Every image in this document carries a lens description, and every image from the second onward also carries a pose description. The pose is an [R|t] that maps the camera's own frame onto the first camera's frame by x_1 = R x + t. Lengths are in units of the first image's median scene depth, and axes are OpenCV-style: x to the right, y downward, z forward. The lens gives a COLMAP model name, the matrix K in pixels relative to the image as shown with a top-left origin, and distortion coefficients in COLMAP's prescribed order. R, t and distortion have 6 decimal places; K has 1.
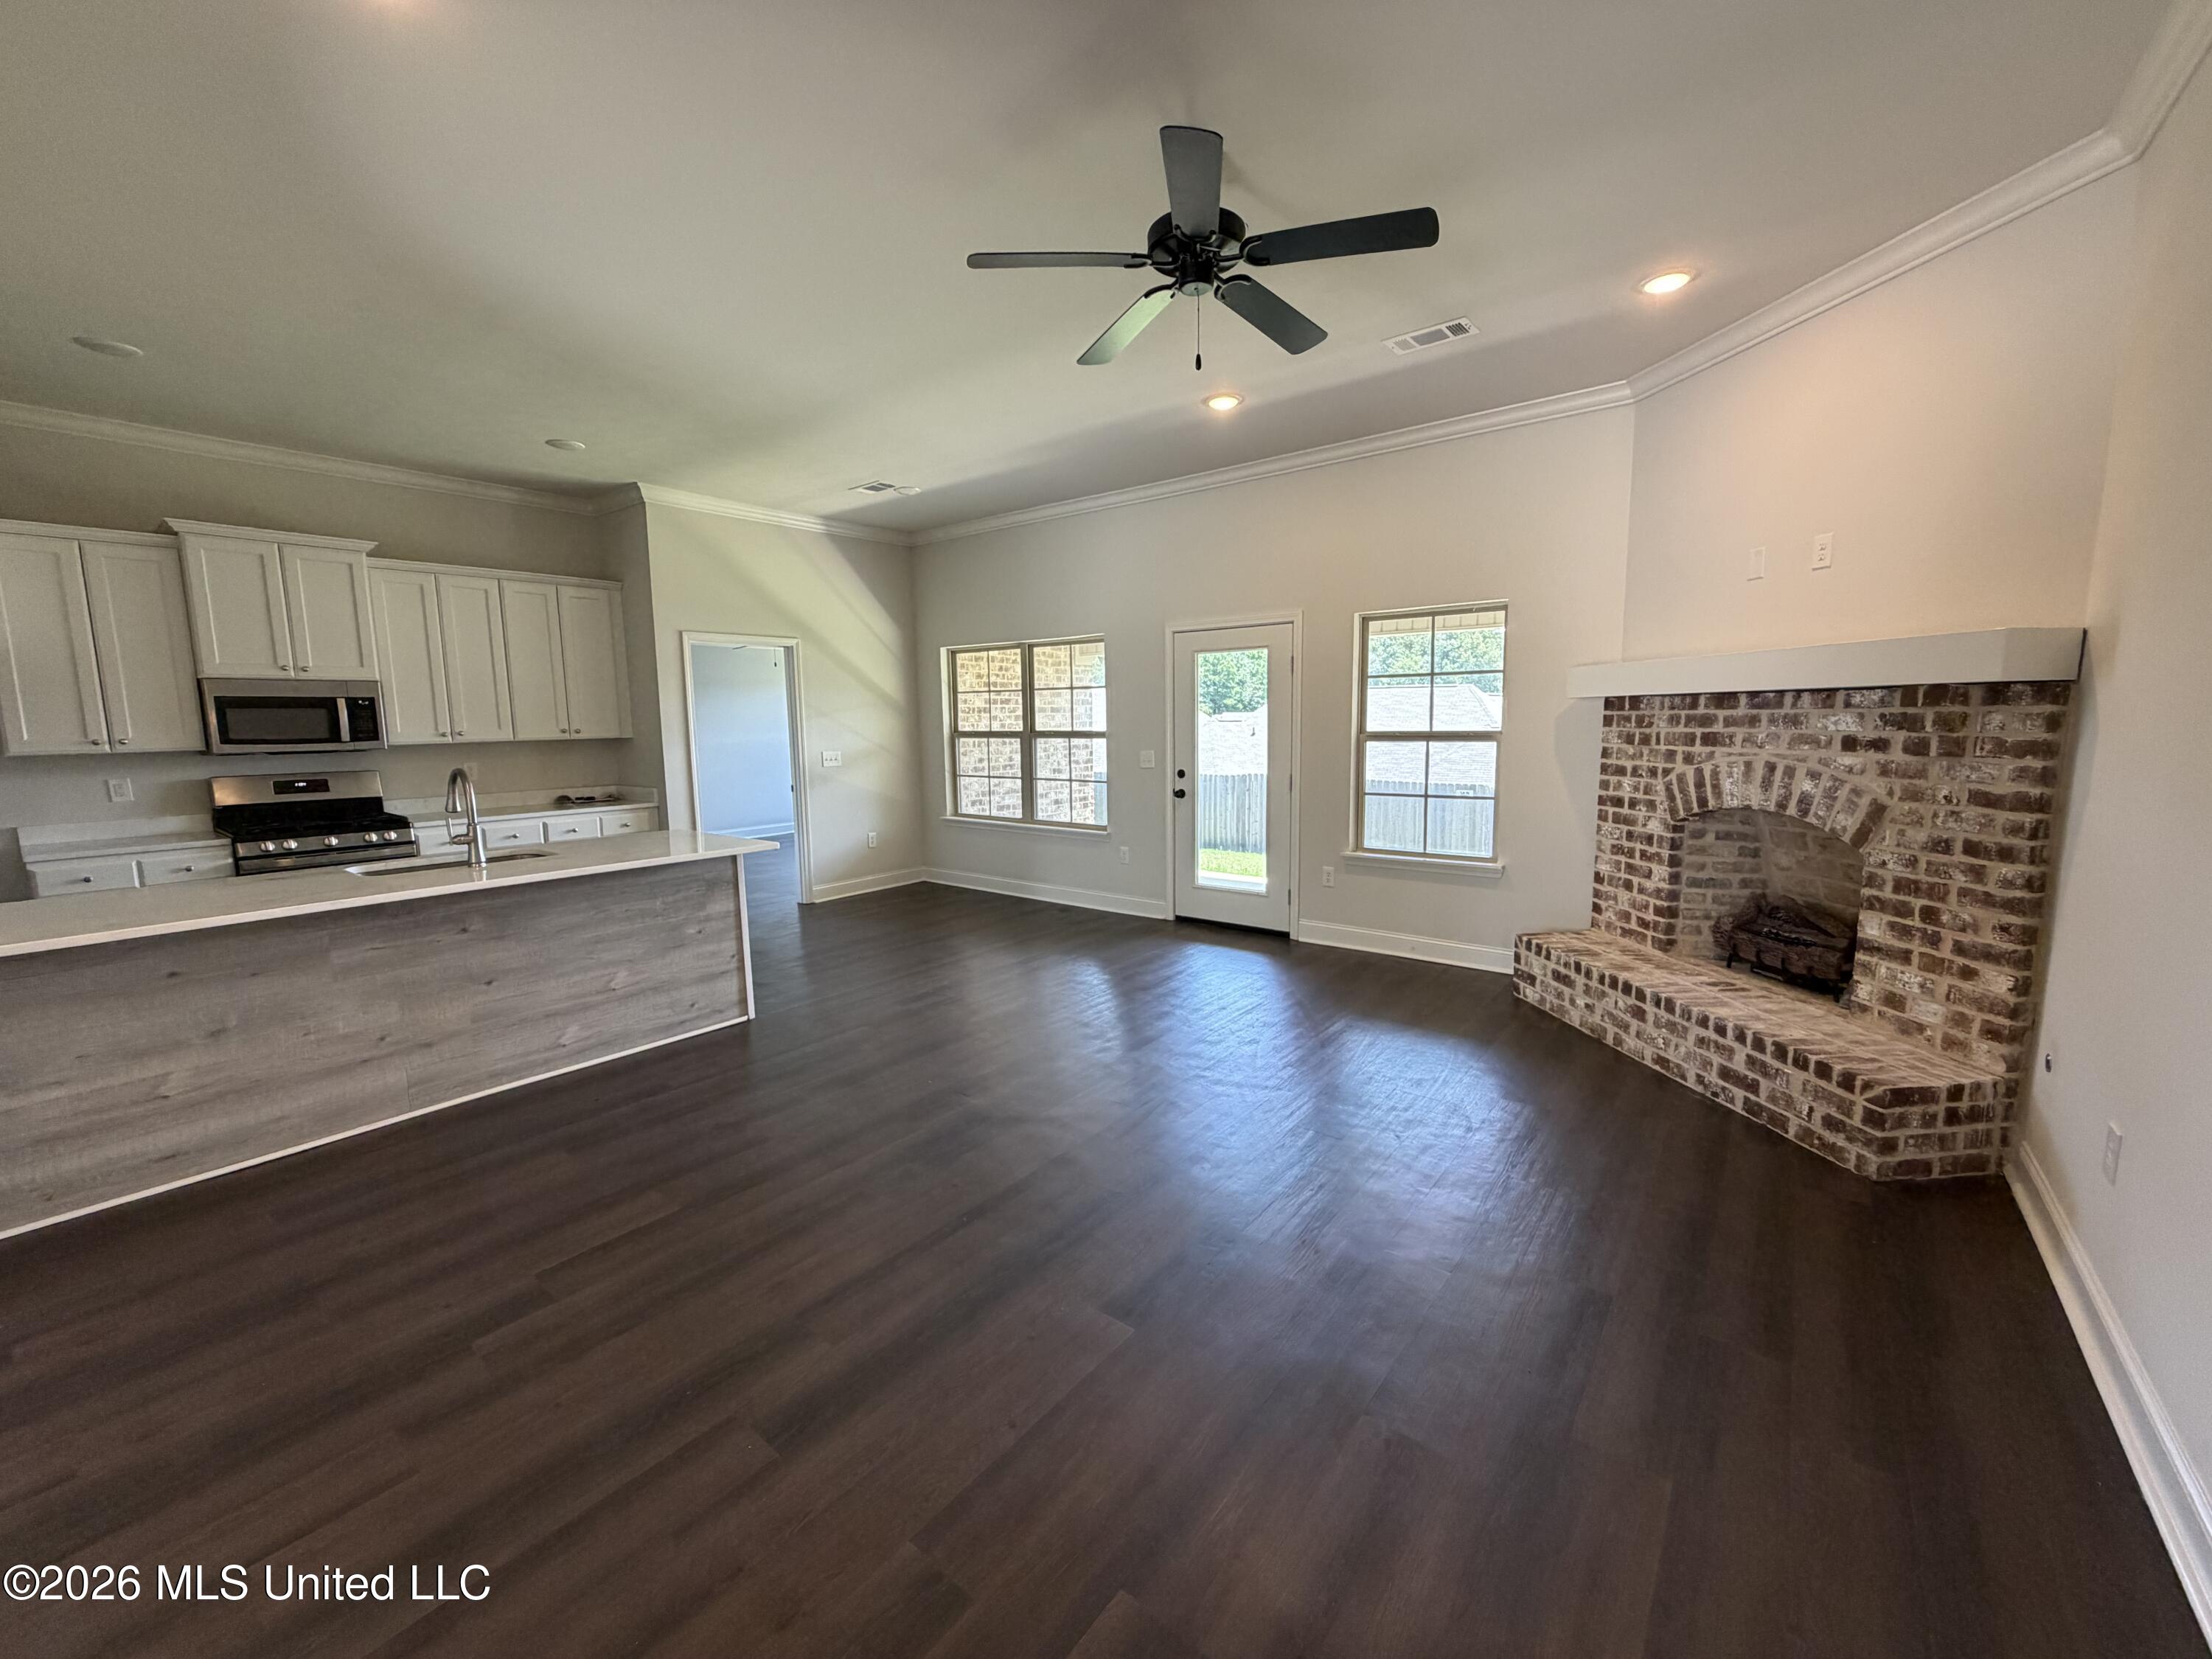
lens RADIAL K [[881.9, 0, 1095.7], [0, 881.9, 828.2], [0, 0, 1]] dist [-0.000476, 0.000617]
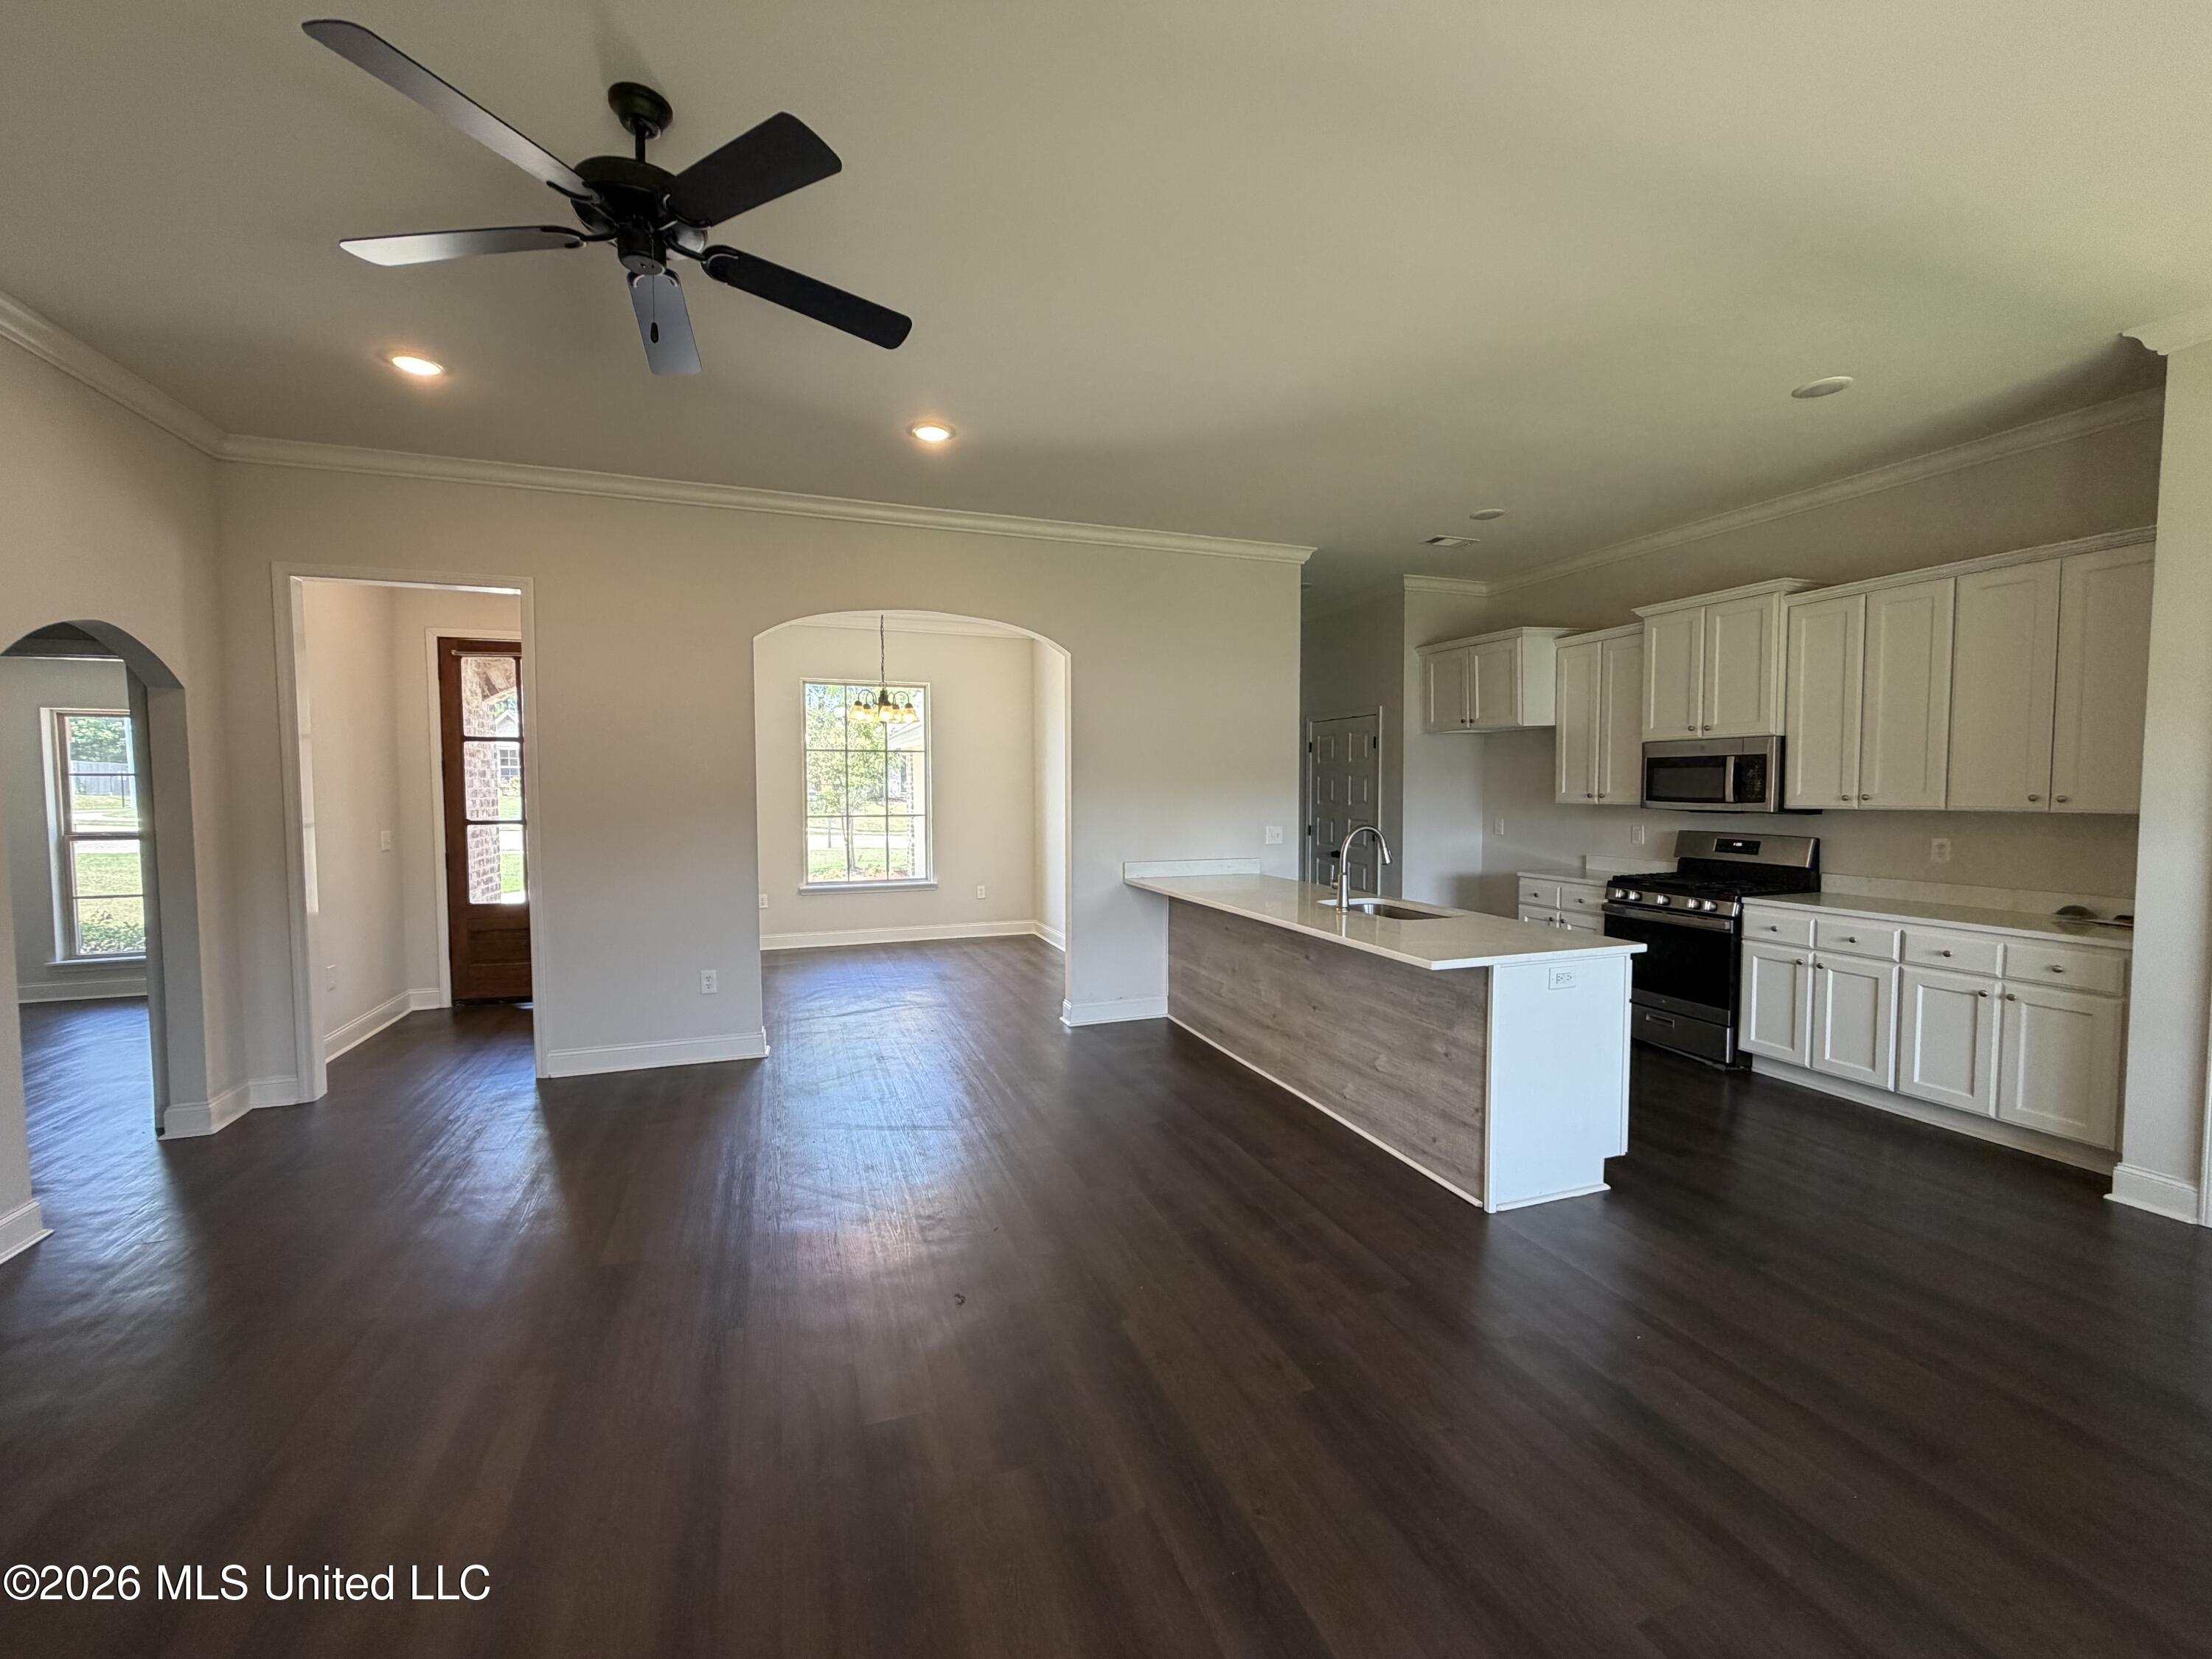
lens RADIAL K [[881.9, 0, 1095.7], [0, 881.9, 828.2], [0, 0, 1]] dist [-0.000476, 0.000617]
pose [[-0.522876, 0.056402, -0.850541, 0.351995], [-0.098627, 0.987104, 0.126089, -0.142463], [0.846684, 0.149815, -0.510570, 1.059374]]
